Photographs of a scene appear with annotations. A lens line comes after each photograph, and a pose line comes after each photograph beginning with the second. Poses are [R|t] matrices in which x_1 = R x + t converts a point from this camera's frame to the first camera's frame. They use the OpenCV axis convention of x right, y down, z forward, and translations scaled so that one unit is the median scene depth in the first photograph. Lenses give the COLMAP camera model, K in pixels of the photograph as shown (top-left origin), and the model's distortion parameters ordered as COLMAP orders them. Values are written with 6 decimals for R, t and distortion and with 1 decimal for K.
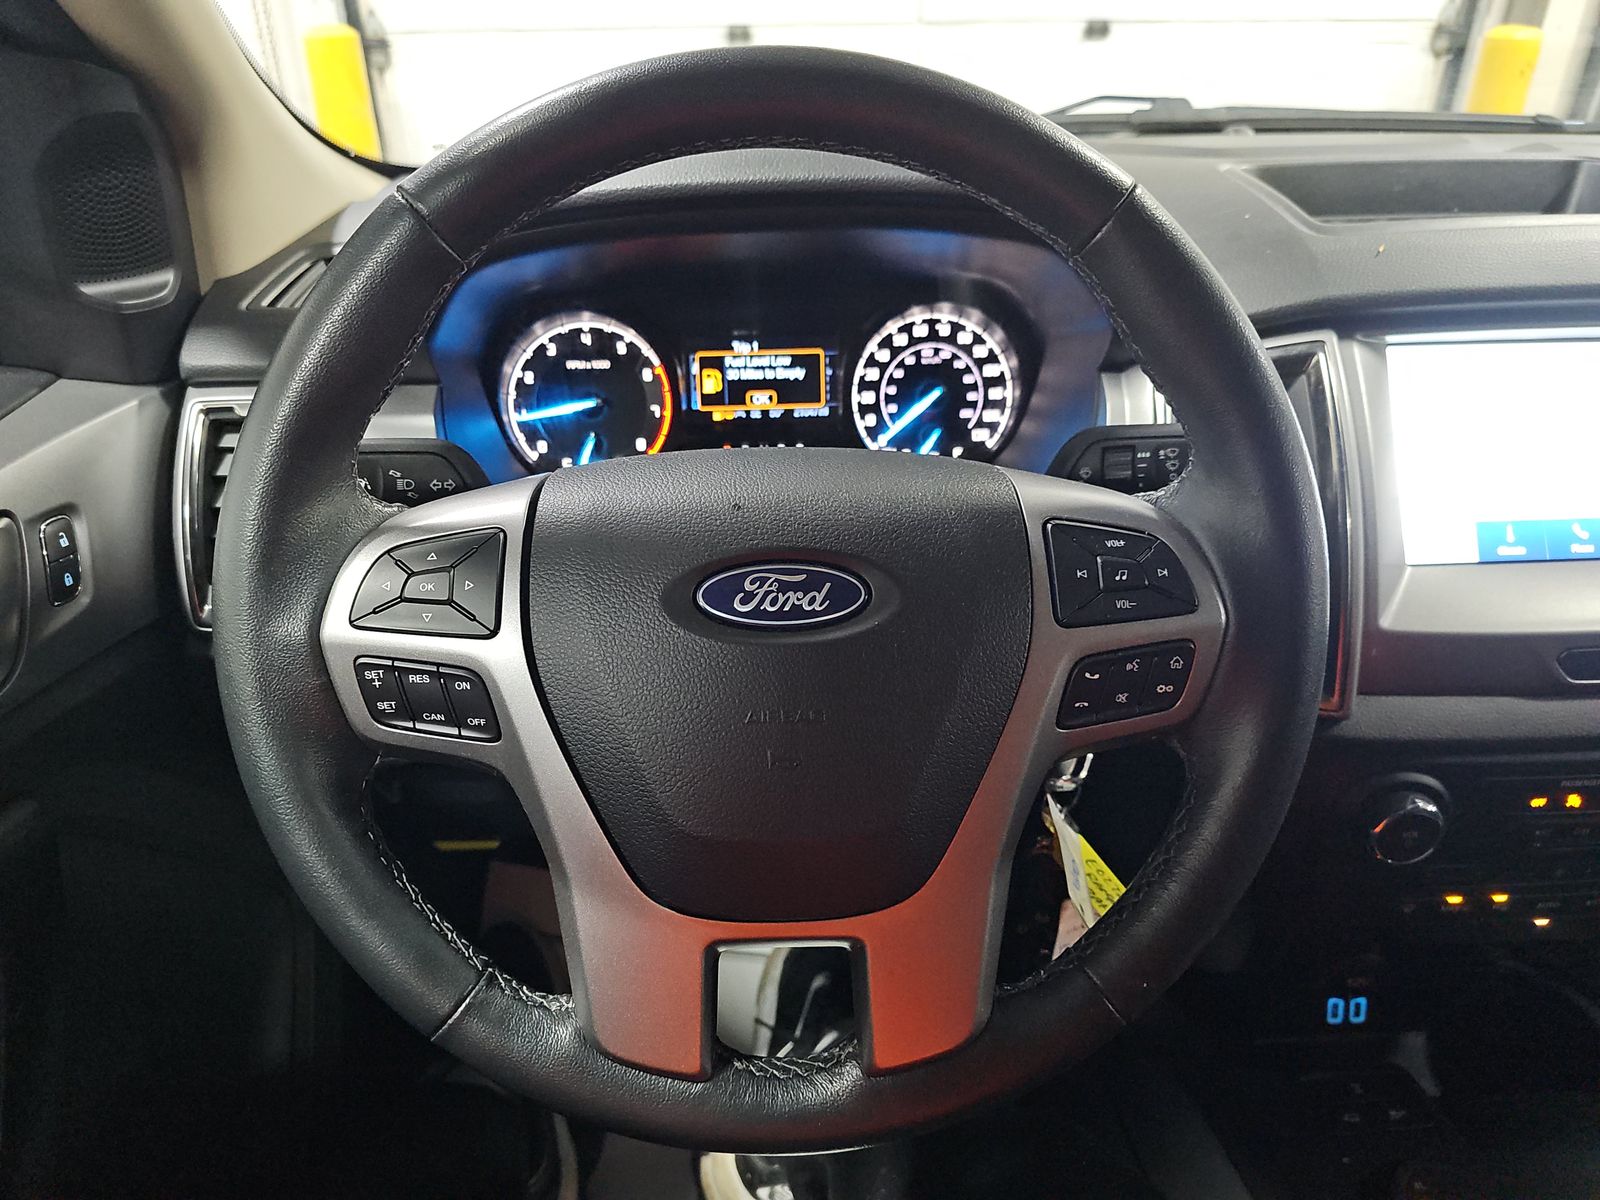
lens RADIAL K [[1035.9, 0, 797.0], [0, 1035.9, 608.7], [0, 0, 1]] dist [0.020327, -0.023022]
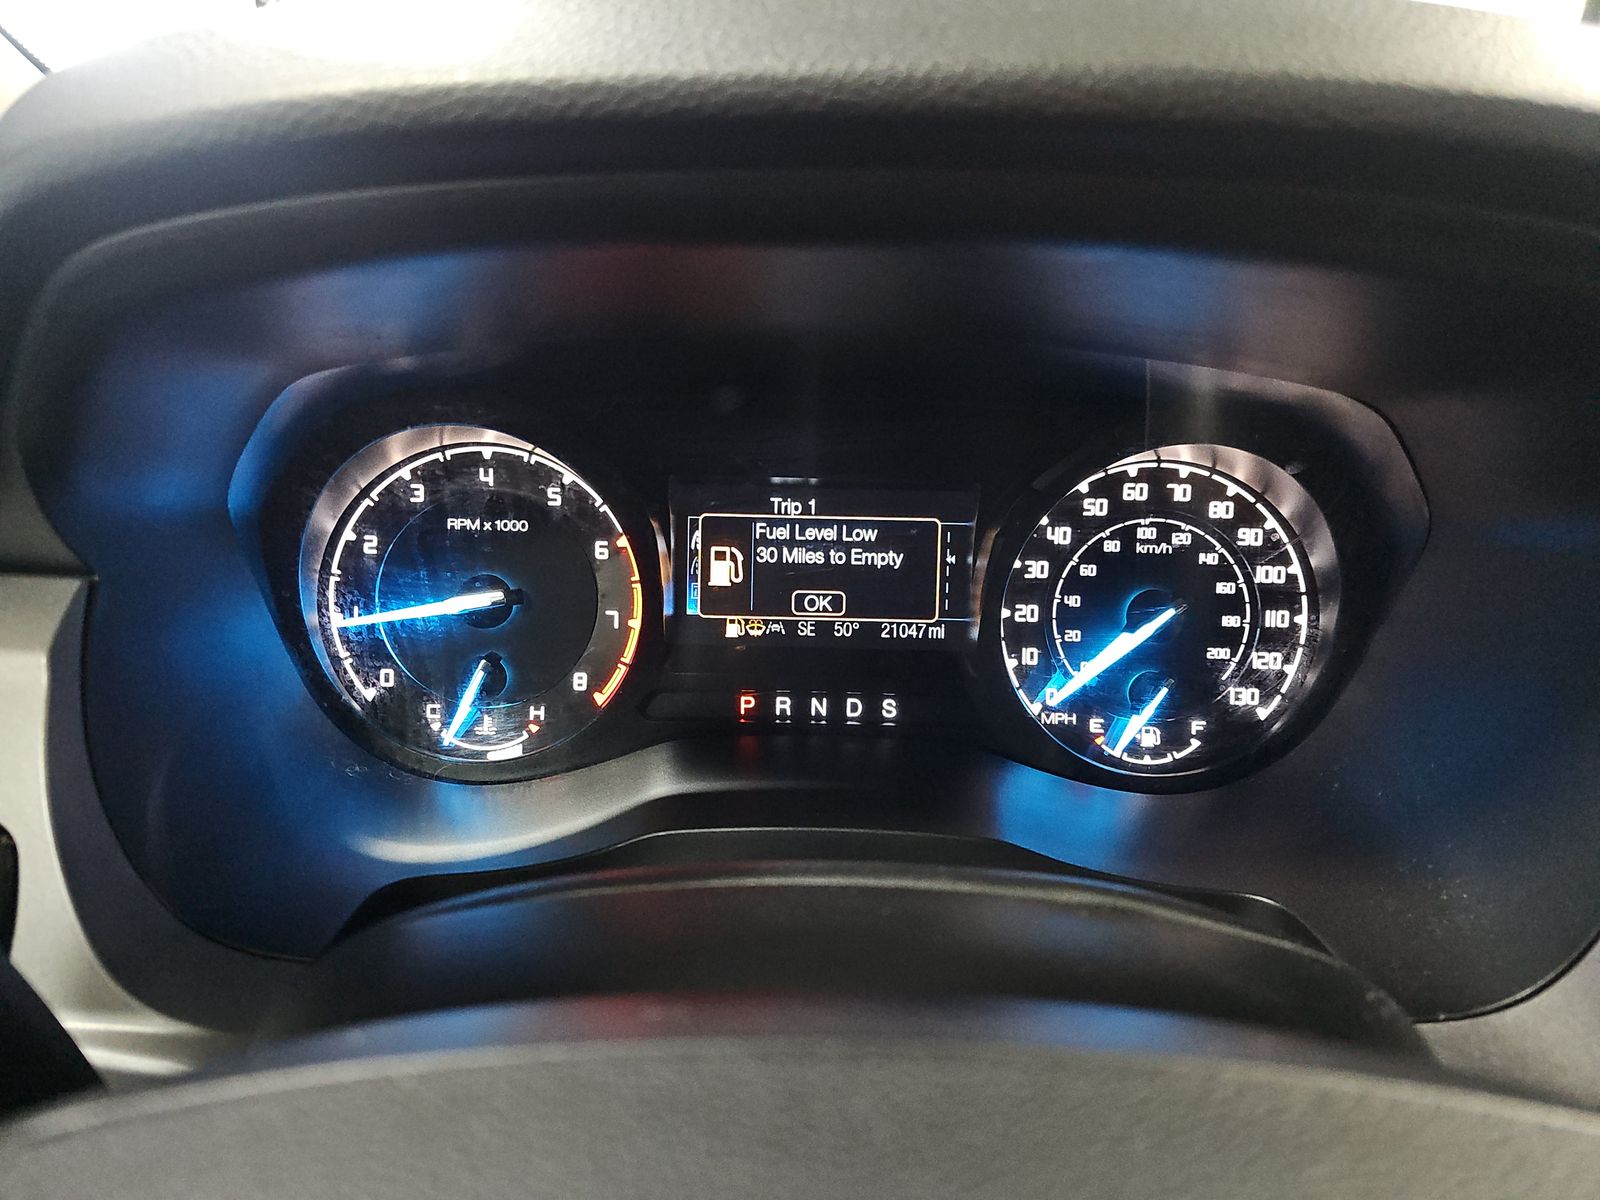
lens RADIAL K [[1035.9, 0, 793.3], [0, 1035.9, 590.4], [0, 0, 1]] dist [0.020327, -0.023022]
pose [[0.998261, 0.052948, -0.025913, -0.034262], [-0.055636, 0.991540, -0.117276, -0.148807], [0.019484, 0.118514, 0.992761, 0.488576]]
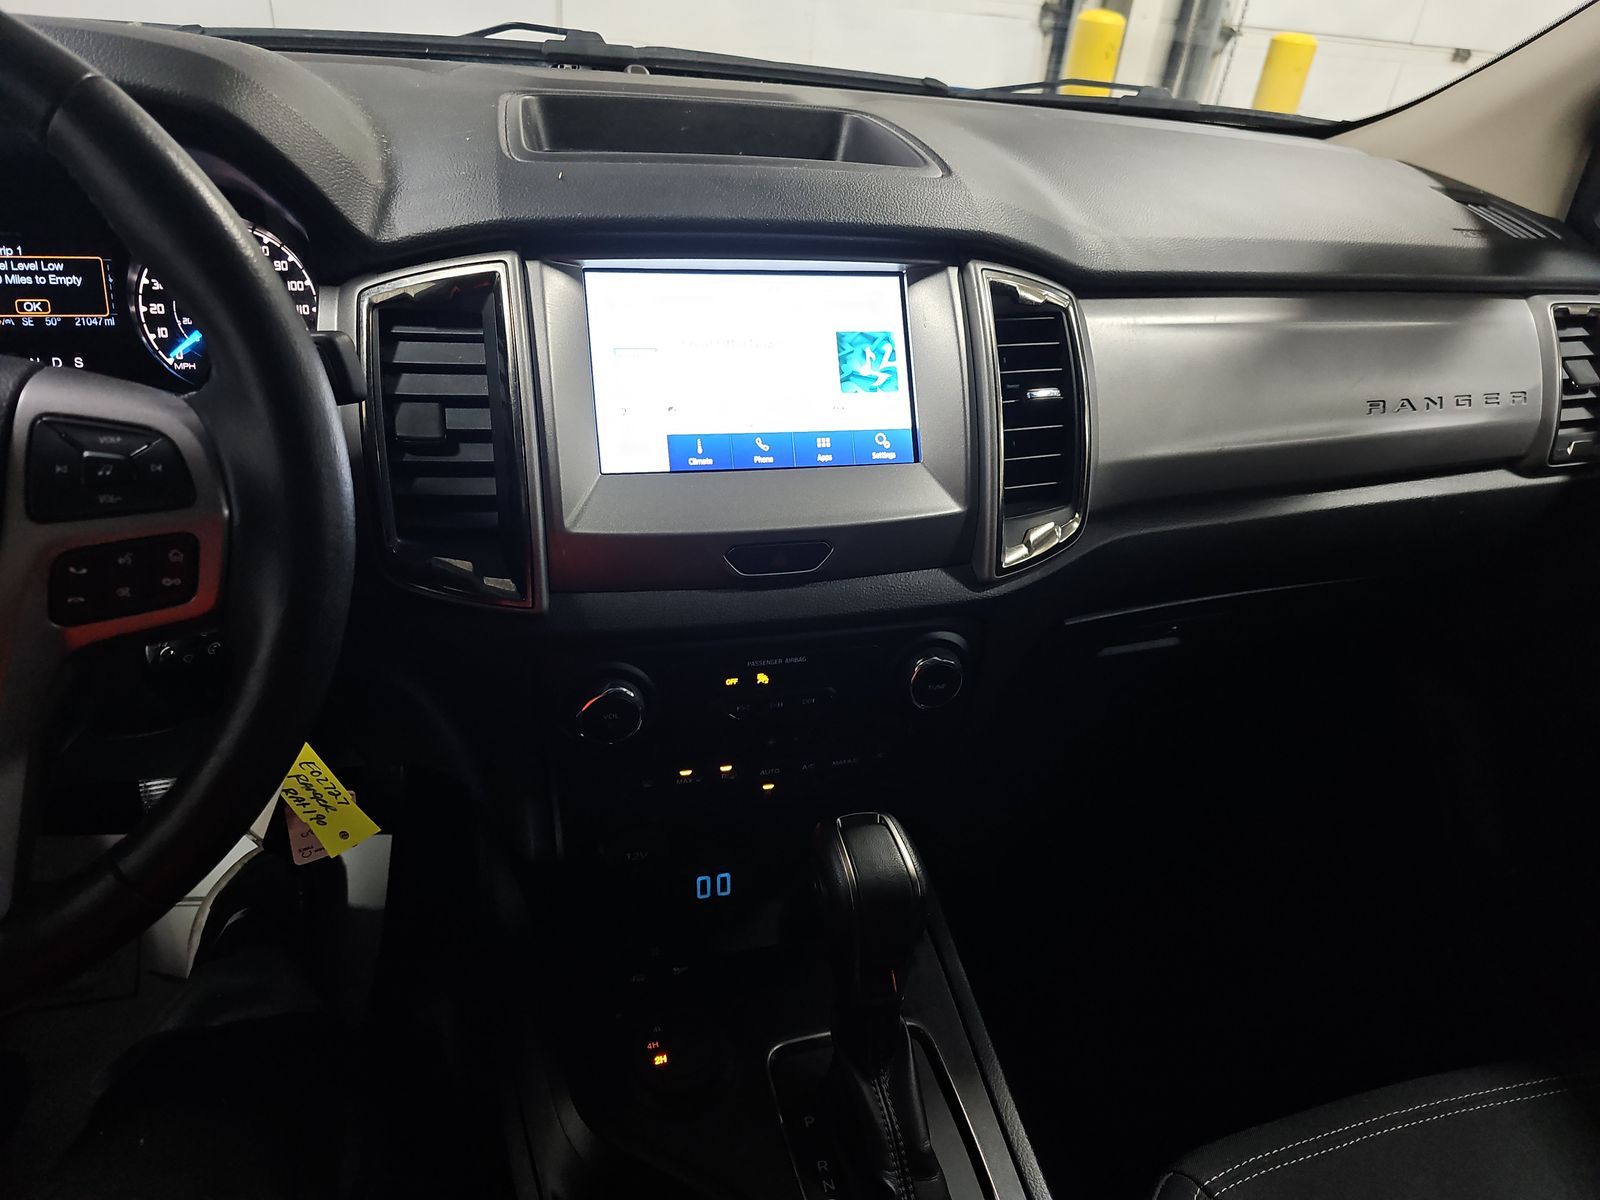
lens RADIAL K [[1035.9, 0, 806.3], [0, 1035.9, 605.1], [0, 0, 1]] dist [0.020327, -0.023022]
pose [[0.965698, -0.037234, 0.256984, 0.391940], [0.024884, 0.998381, 0.051144, 0.035467], [-0.258472, -0.042995, 0.965061, -0.094836]]
